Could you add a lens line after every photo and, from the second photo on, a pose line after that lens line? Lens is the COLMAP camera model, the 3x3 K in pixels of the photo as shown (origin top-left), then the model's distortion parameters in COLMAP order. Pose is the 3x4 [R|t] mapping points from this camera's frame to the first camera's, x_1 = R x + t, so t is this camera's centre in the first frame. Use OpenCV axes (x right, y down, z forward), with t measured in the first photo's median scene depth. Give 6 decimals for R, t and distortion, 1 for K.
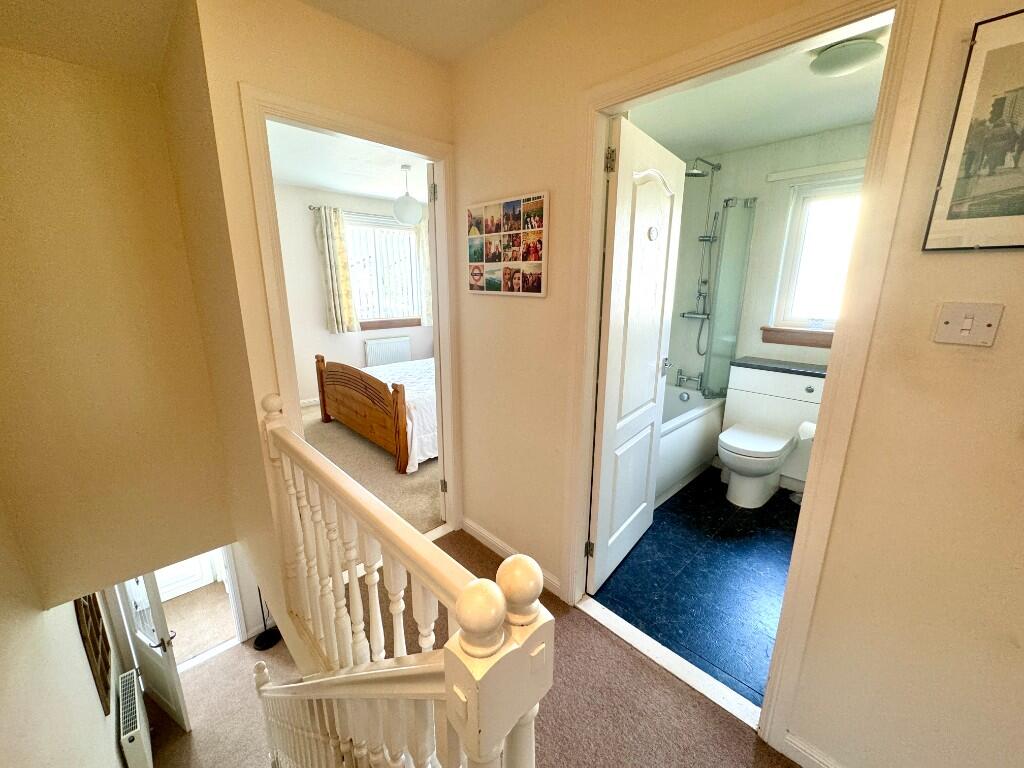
lens RADIAL K [[411.3, 0, 510.1], [0, 411.3, 387.2], [0, 0, 1]] dist [-0.000066, 0.000154]
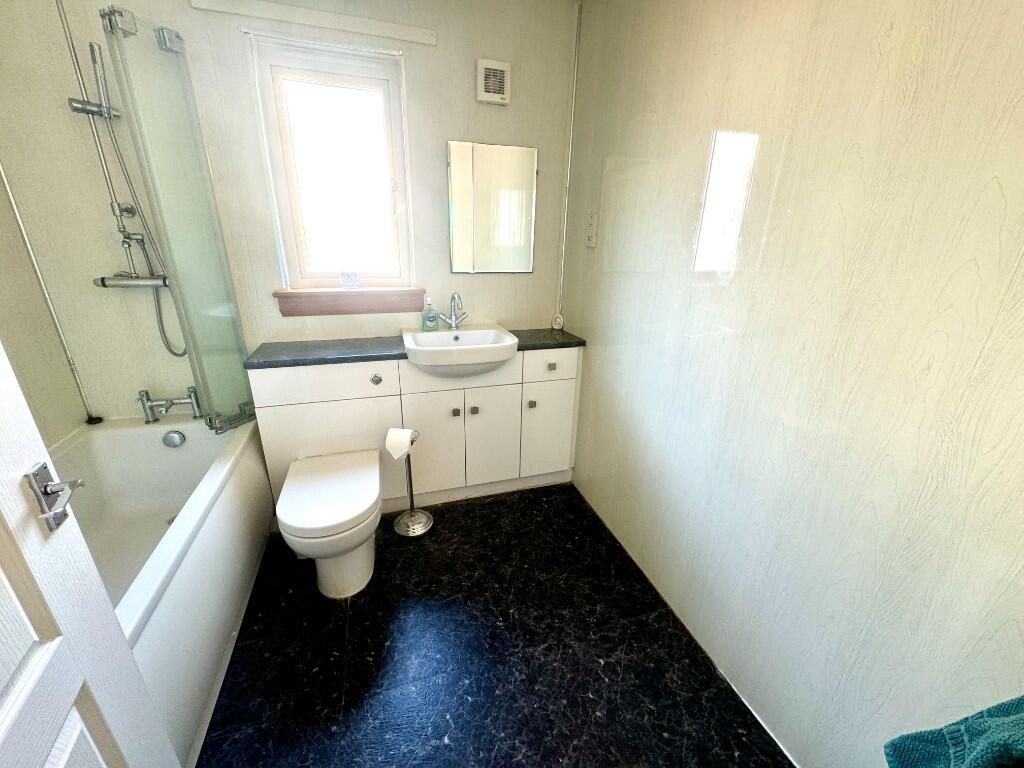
lens RADIAL K [[411.3, 0, 513.5], [0, 411.3, 383.7], [0, 0, 1]] dist [-0.000066, 0.000154]
pose [[0.431993, -0.298522, 0.851039, 0.203391], [0.201891, 0.951692, 0.231348, -0.084742], [-0.878989, 0.071877, 0.471393, 0.402598]]
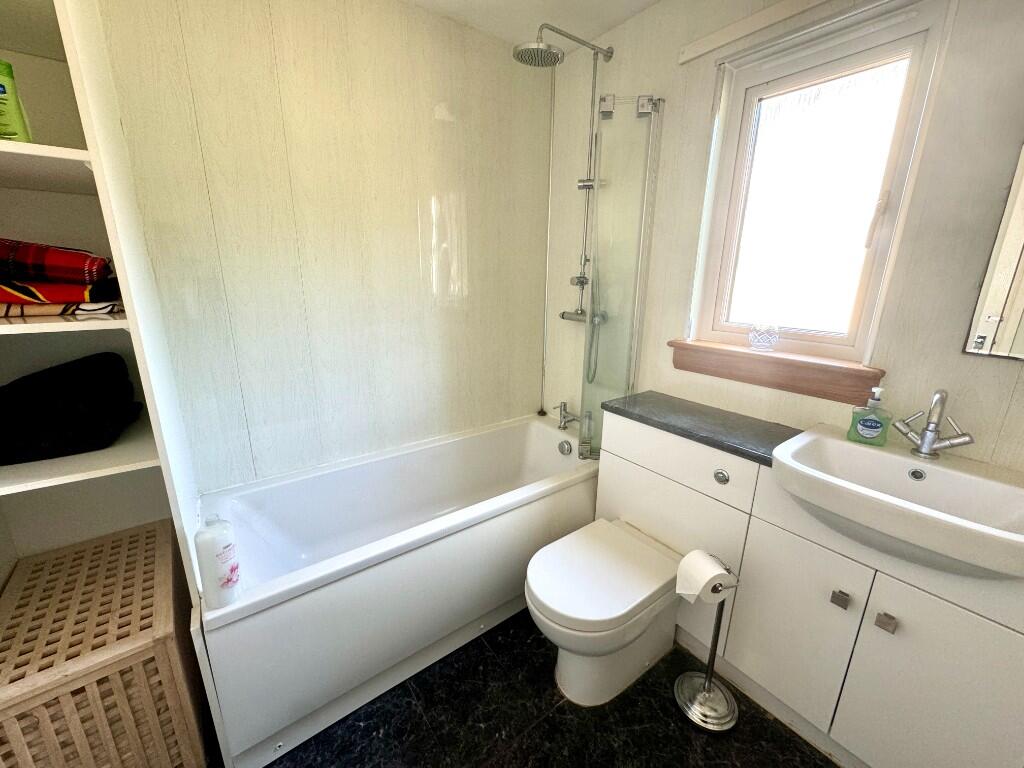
lens RADIAL K [[411.3, 0, 514.0], [0, 411.3, 383.3], [0, 0, 1]] dist [-0.000066, 0.000154]
pose [[0.992392, 0.045195, -0.114526, 0.452891], [-0.044101, 0.998954, 0.012074, -0.084443], [0.114952, -0.006932, 0.993347, 0.414061]]
